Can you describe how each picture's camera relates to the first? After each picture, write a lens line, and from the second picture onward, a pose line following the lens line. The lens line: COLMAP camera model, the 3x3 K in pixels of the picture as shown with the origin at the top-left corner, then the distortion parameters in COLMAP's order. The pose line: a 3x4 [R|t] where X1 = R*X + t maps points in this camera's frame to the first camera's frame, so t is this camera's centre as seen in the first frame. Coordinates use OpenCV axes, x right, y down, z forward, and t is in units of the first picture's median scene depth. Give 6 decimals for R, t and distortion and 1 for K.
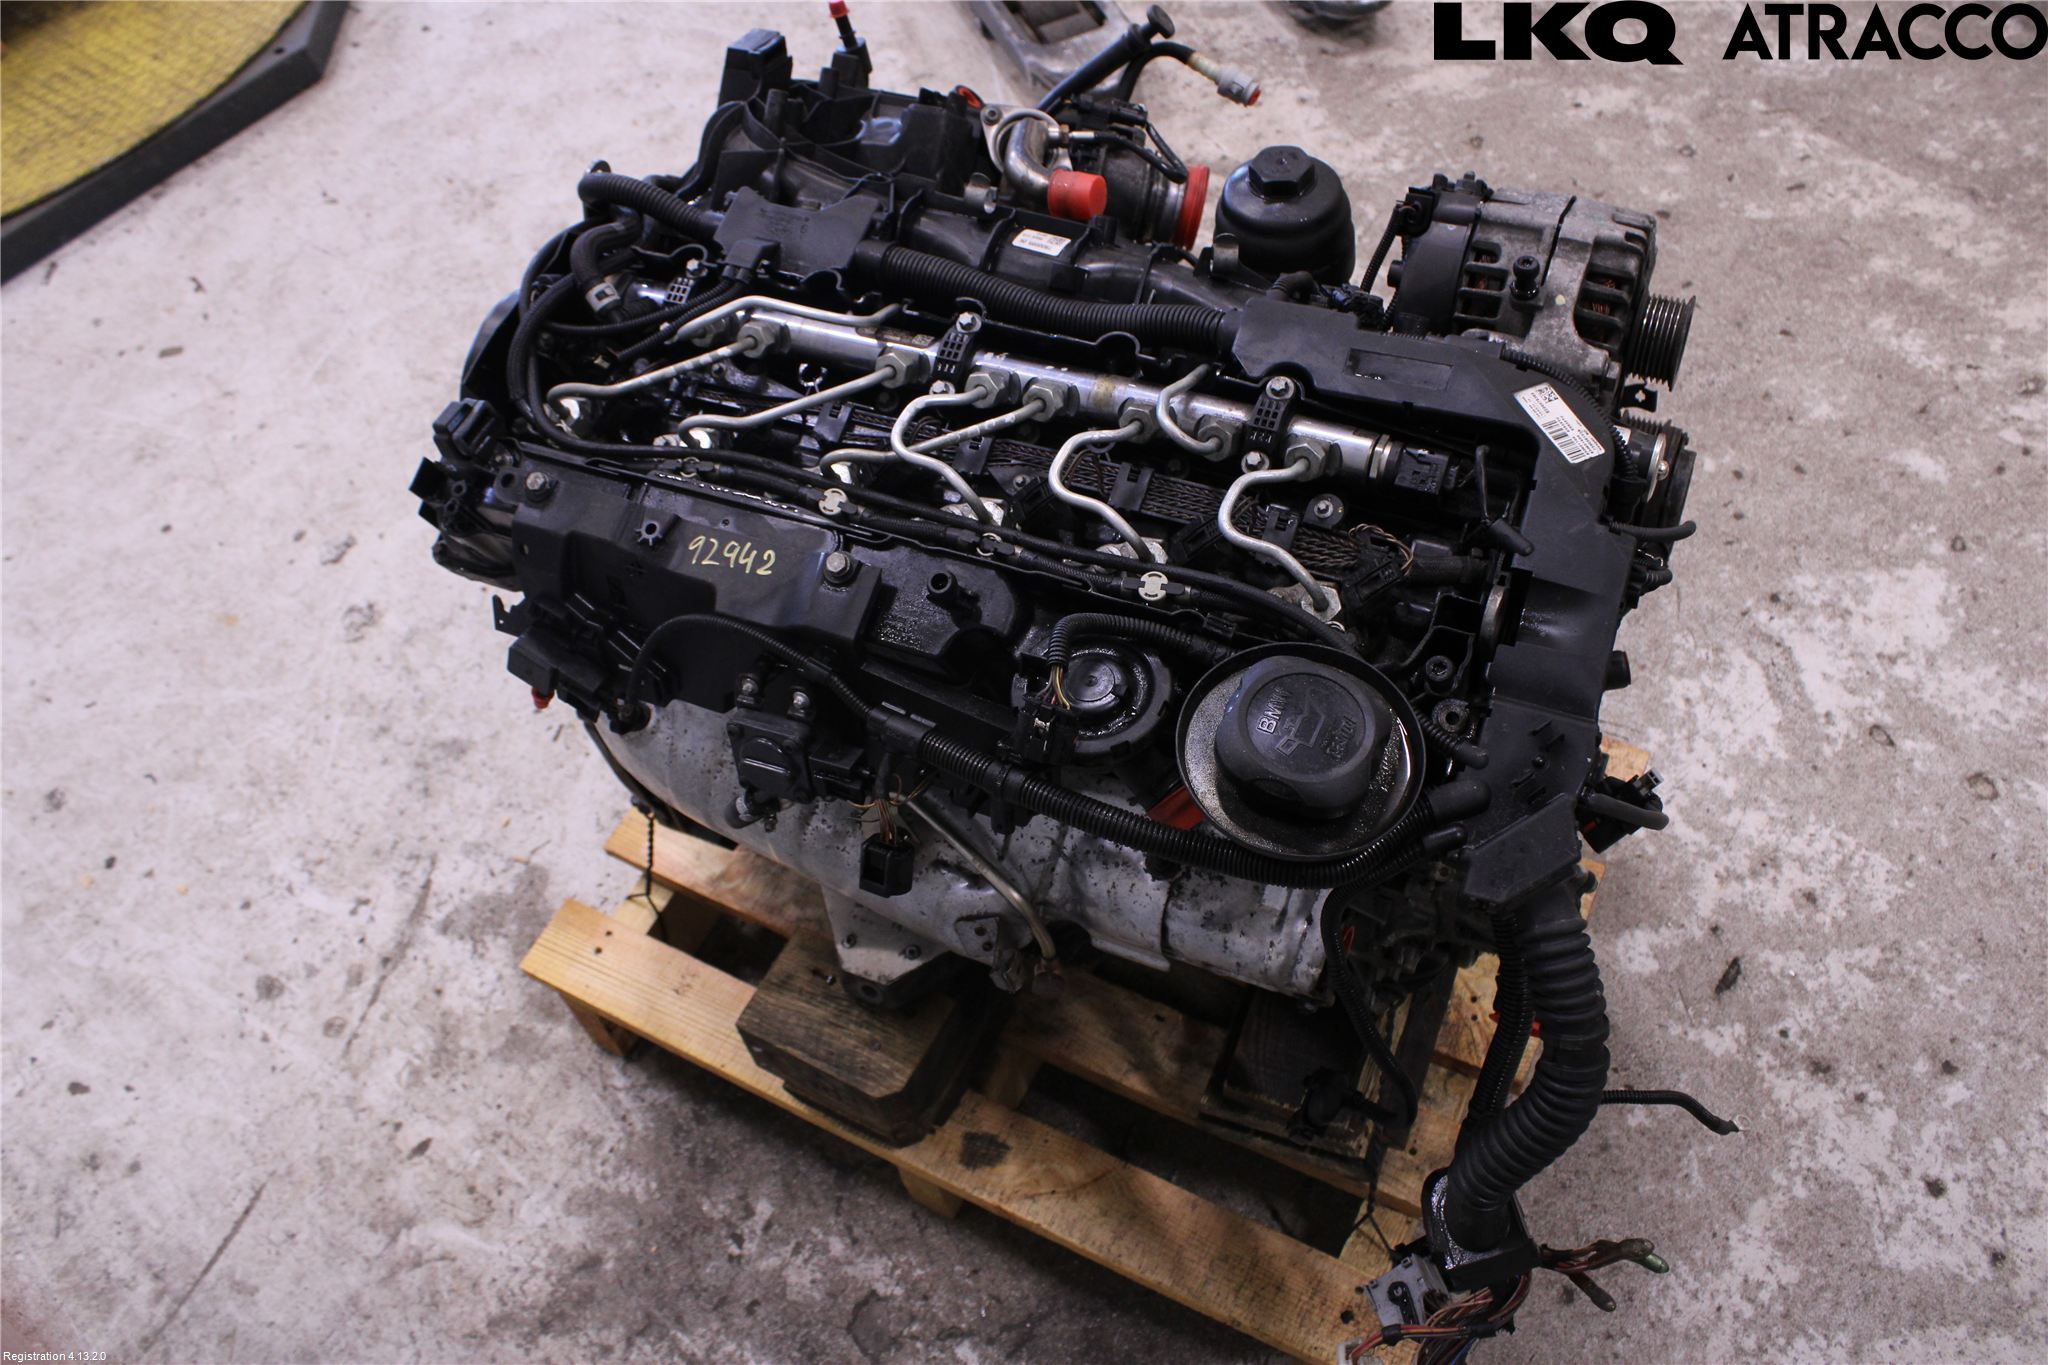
lens RADIAL K [[1709.8, 0, 1010.3], [0, 1709.8, 668.9], [0, 0, 1]] dist [-0.149307, 0.126457]
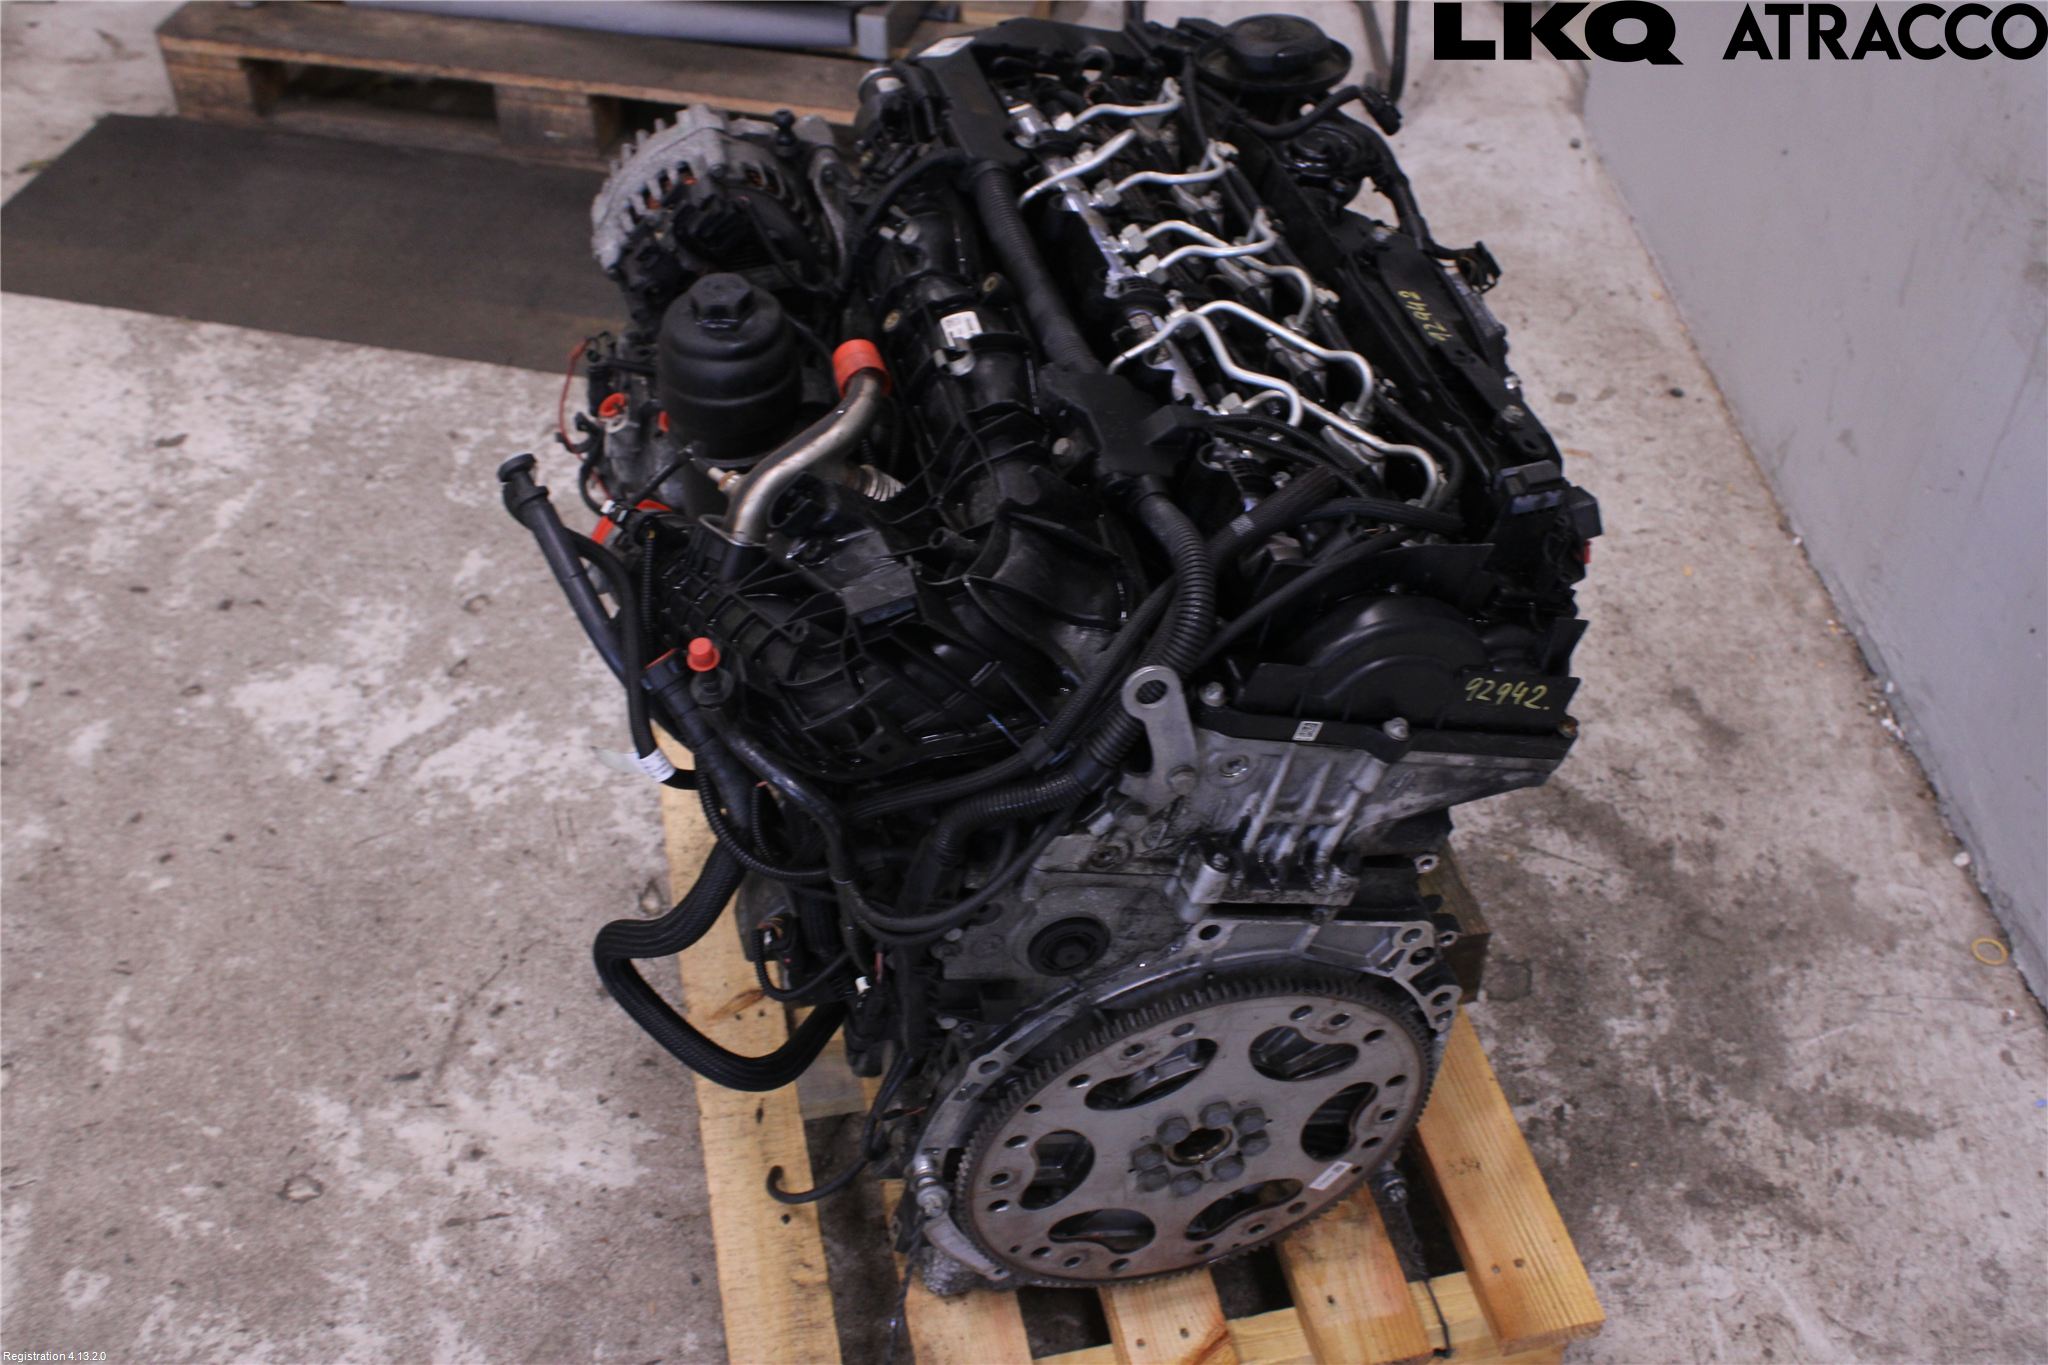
lens RADIAL K [[2106.1, 0, 1035.7], [0, 2106.1, 684.6], [0, 0, 1]] dist [-0.072811, 0.000000]
pose [[-0.643534, -0.437335, 0.628174, -0.545134], [0.657266, 0.104847, 0.746330, -0.697905], [-0.392258, 0.893166, 0.219973, 0.550211]]
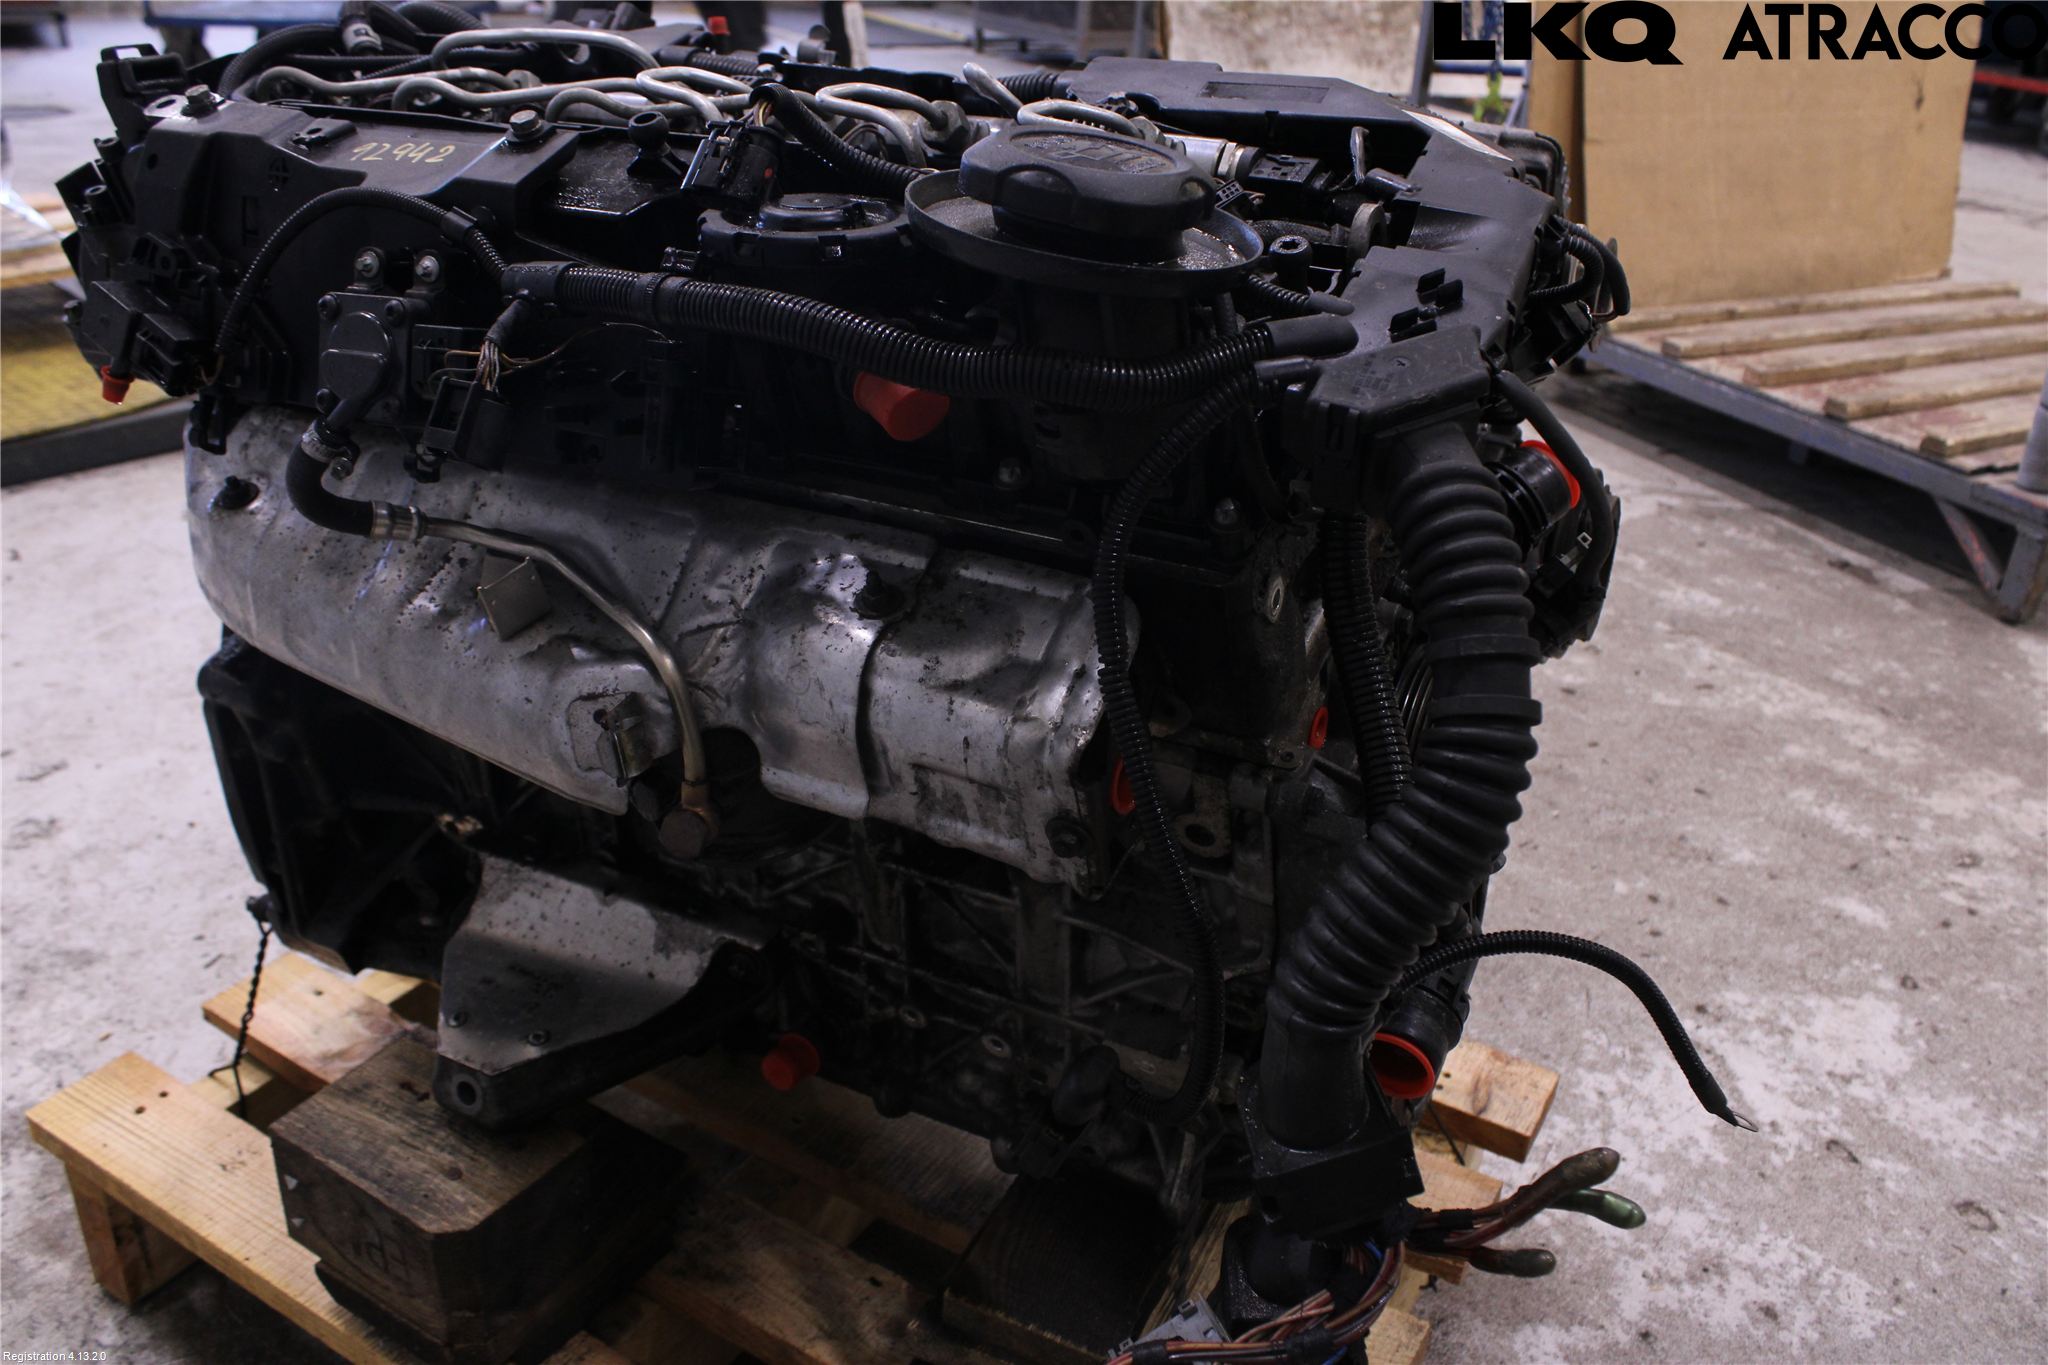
lens RADIAL K [[1709.8, 0, 1017.5], [0, 1709.8, 669.8], [0, 0, 1]] dist [-0.149307, 0.126457]
pose [[0.986221, 0.163583, 0.024655, 0.073568], [-0.133960, 0.877136, -0.461180, 0.249063], [-0.097067, 0.451523, 0.886964, 0.220252]]
